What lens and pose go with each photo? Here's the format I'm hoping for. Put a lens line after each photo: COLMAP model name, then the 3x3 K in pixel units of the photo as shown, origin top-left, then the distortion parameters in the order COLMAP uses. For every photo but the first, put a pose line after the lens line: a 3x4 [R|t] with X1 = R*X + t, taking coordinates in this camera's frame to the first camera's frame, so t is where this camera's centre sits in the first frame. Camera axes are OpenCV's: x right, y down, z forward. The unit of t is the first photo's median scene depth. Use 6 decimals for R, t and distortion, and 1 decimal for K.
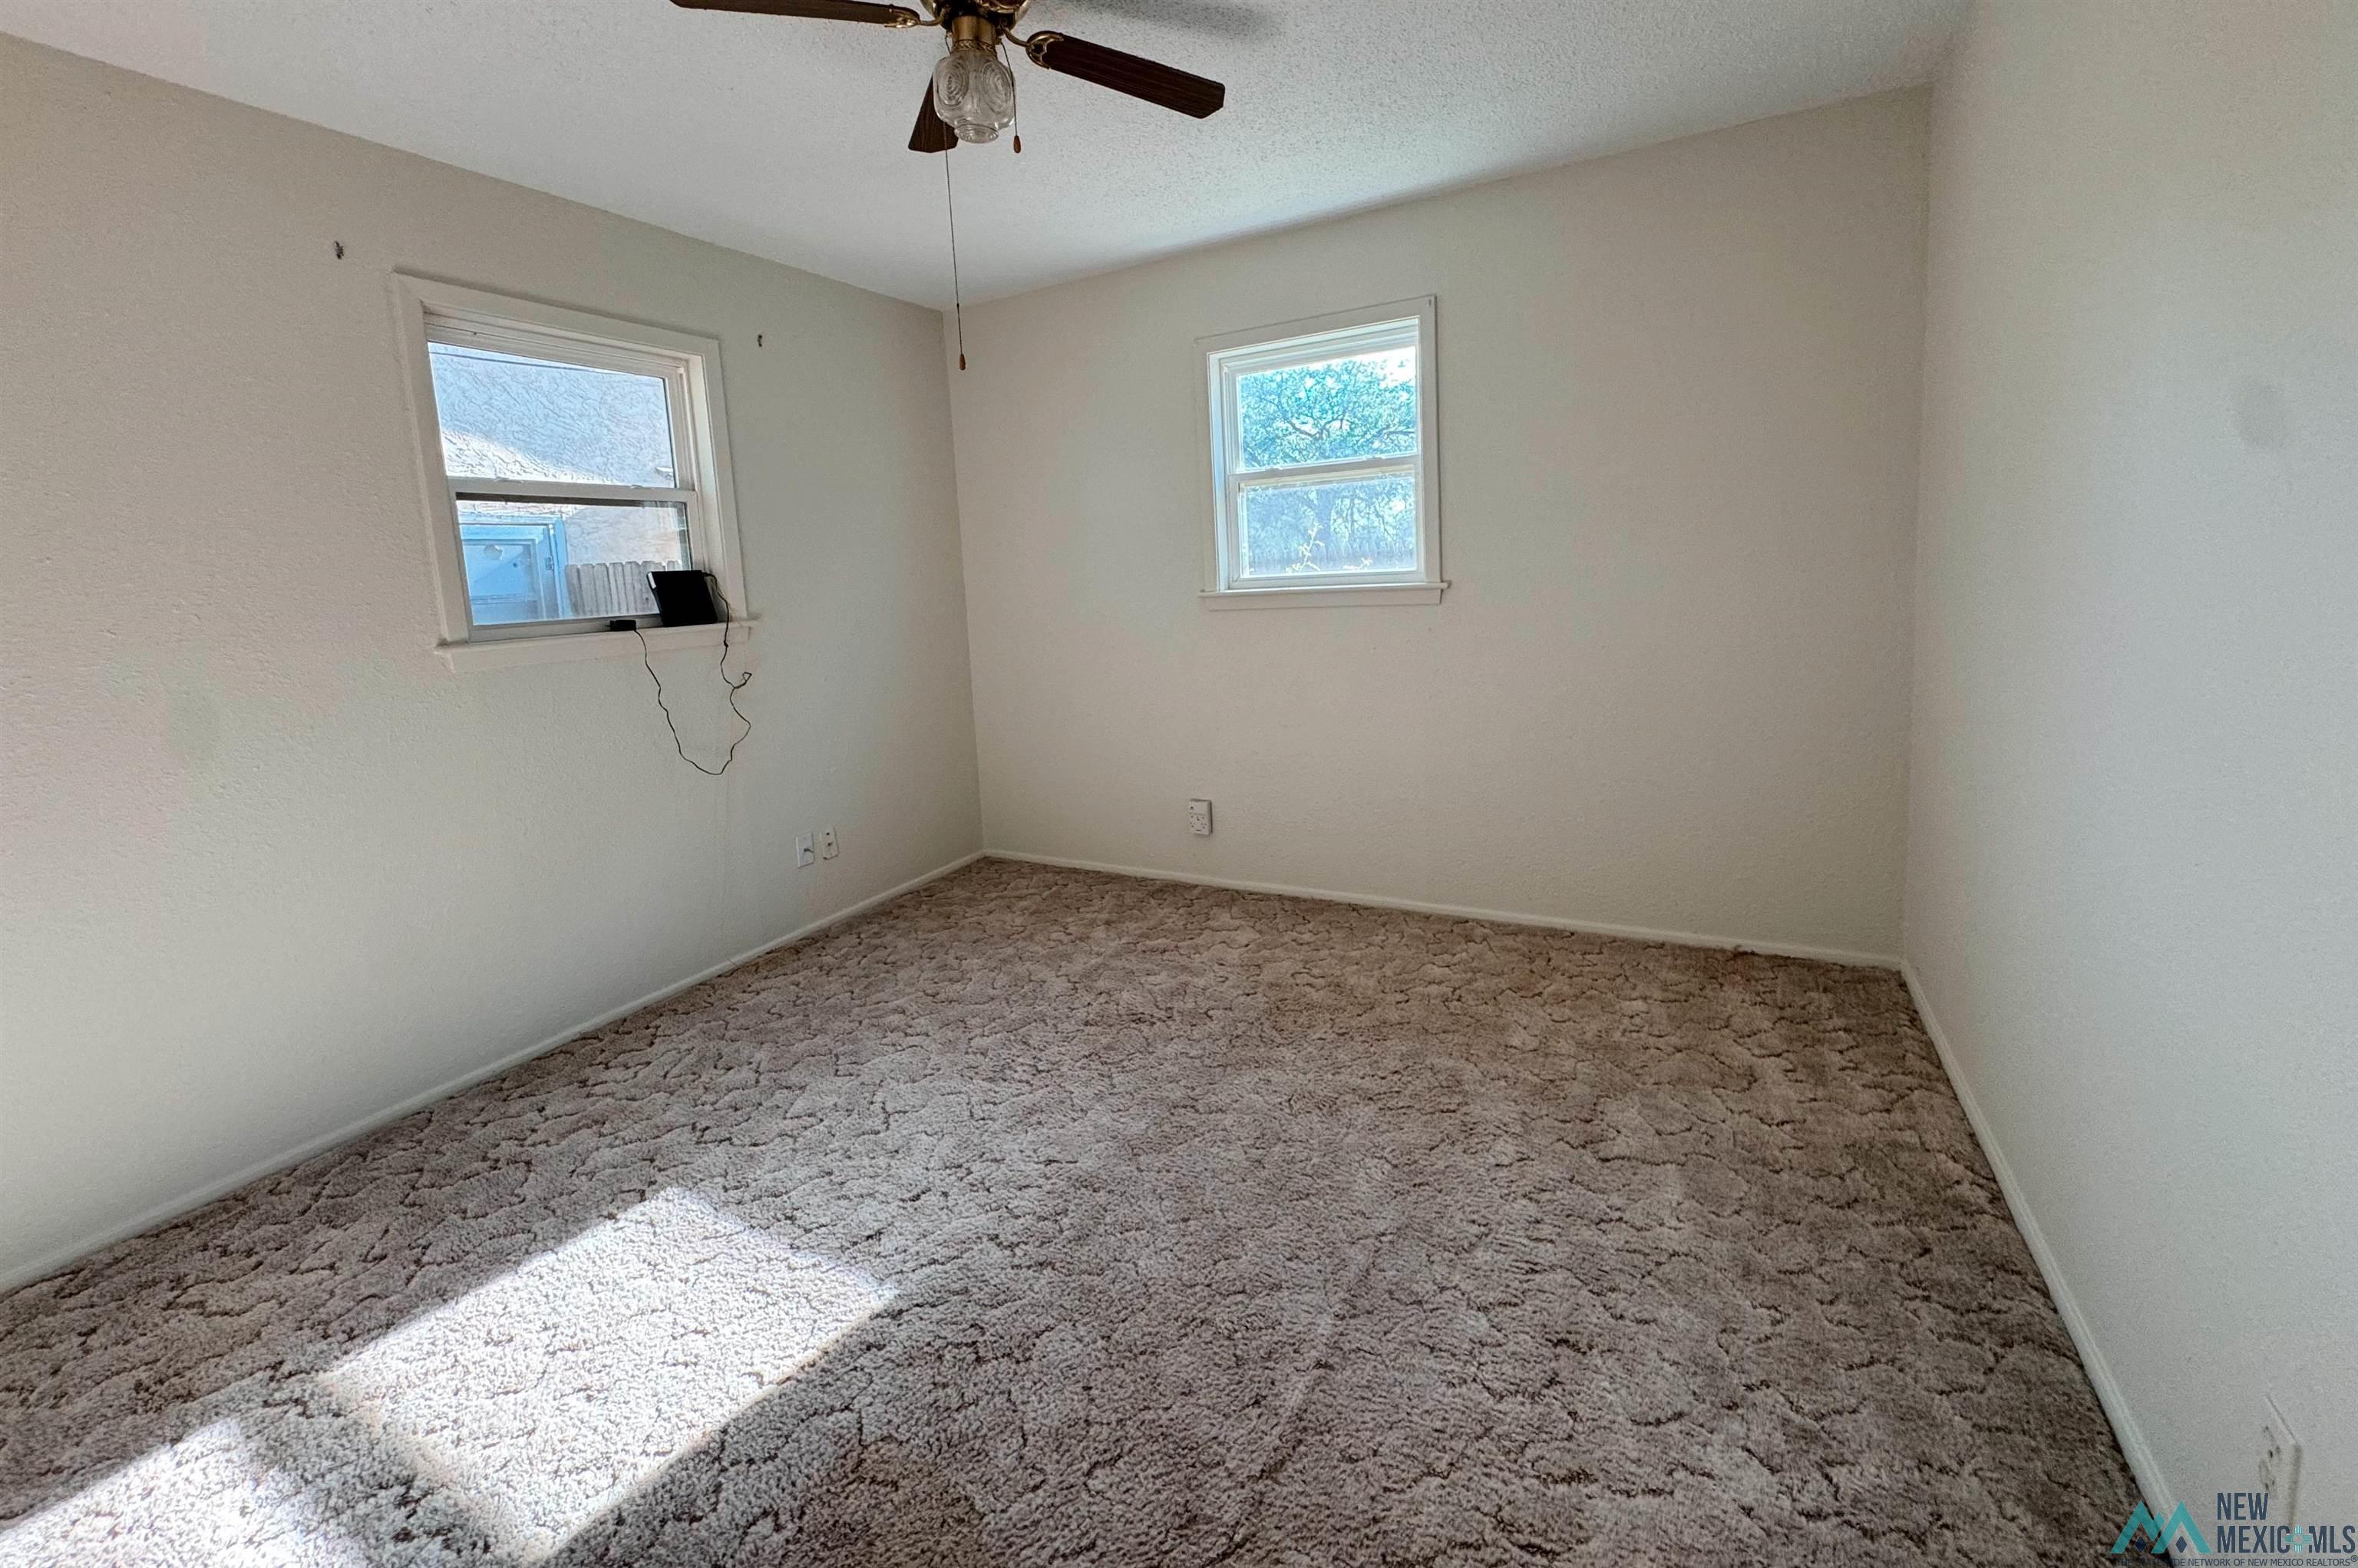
lens RADIAL K [[966.1, 0, 1178.3], [0, 966.1, 701.1], [0, 0, 1]] dist [-0.002283, -0.000279]
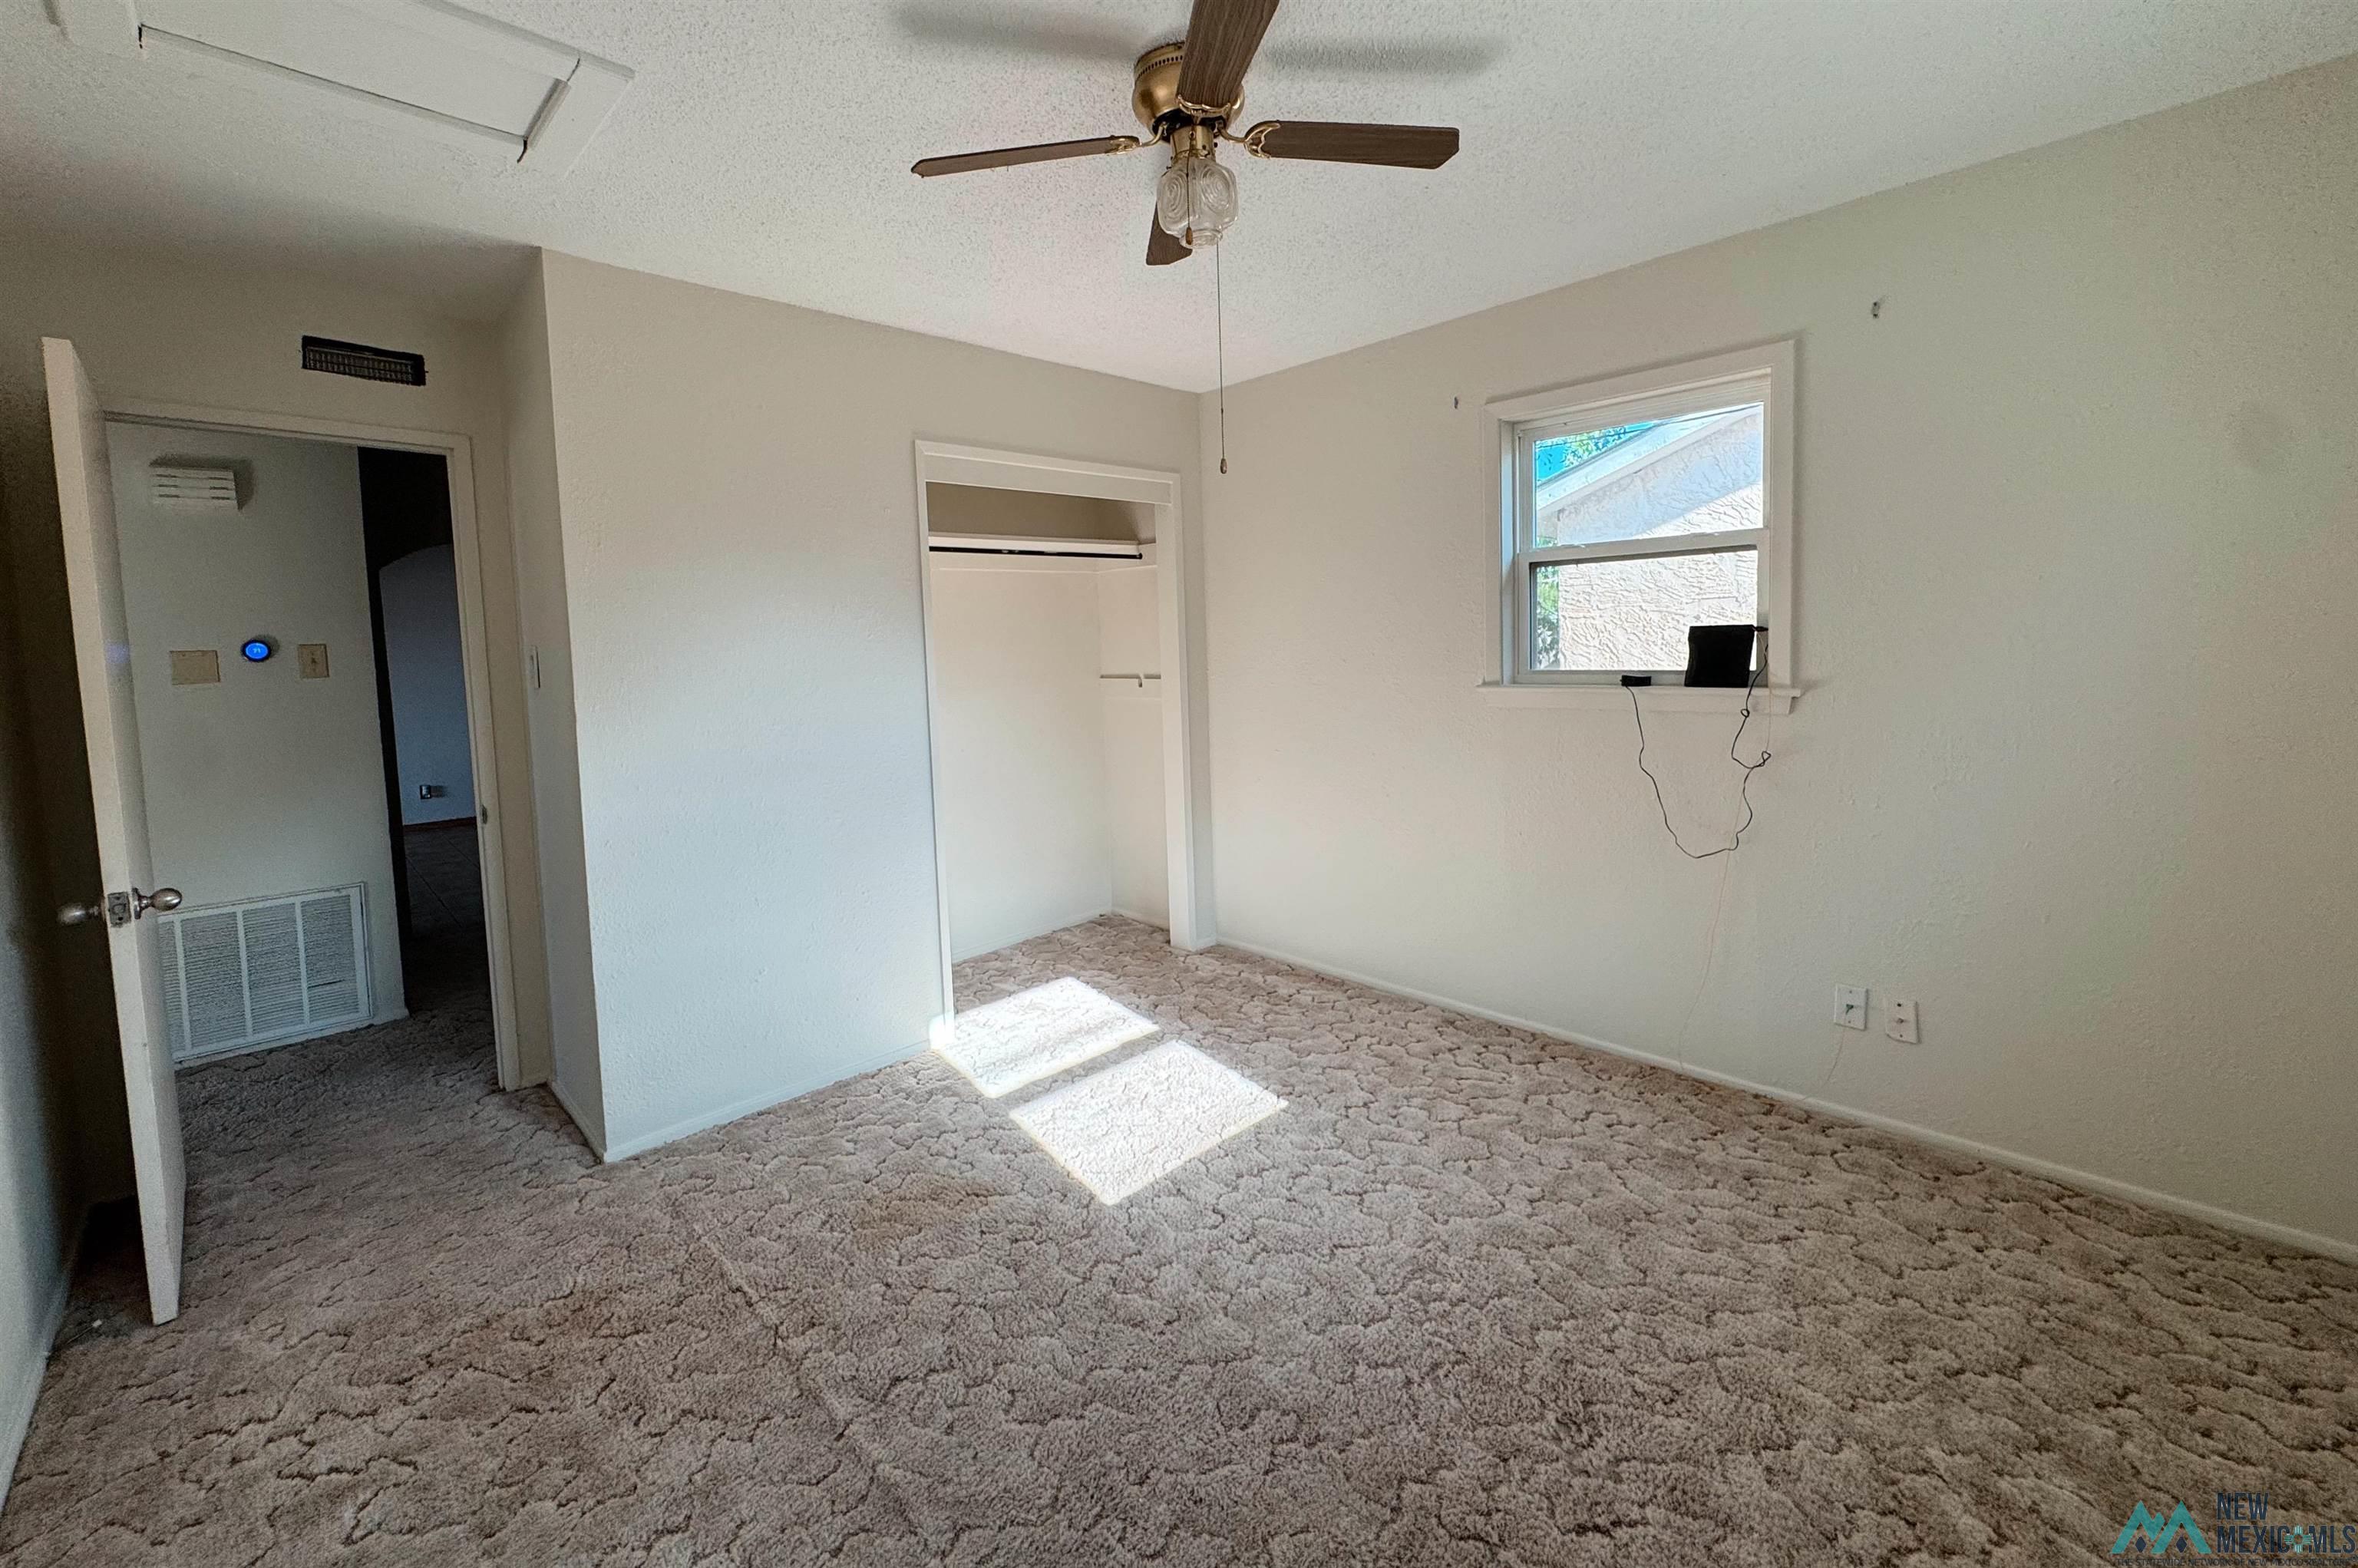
lens RADIAL K [[966.1, 0, 1178.3], [0, 966.1, 701.1], [0, 0, 1]] dist [-0.002283, -0.000279]
pose [[-0.305726, 0.123972, -0.944014, 0.600617], [-0.085893, 0.983853, 0.157021, -0.202626], [0.948237, 0.129090, -0.290141, 0.983157]]
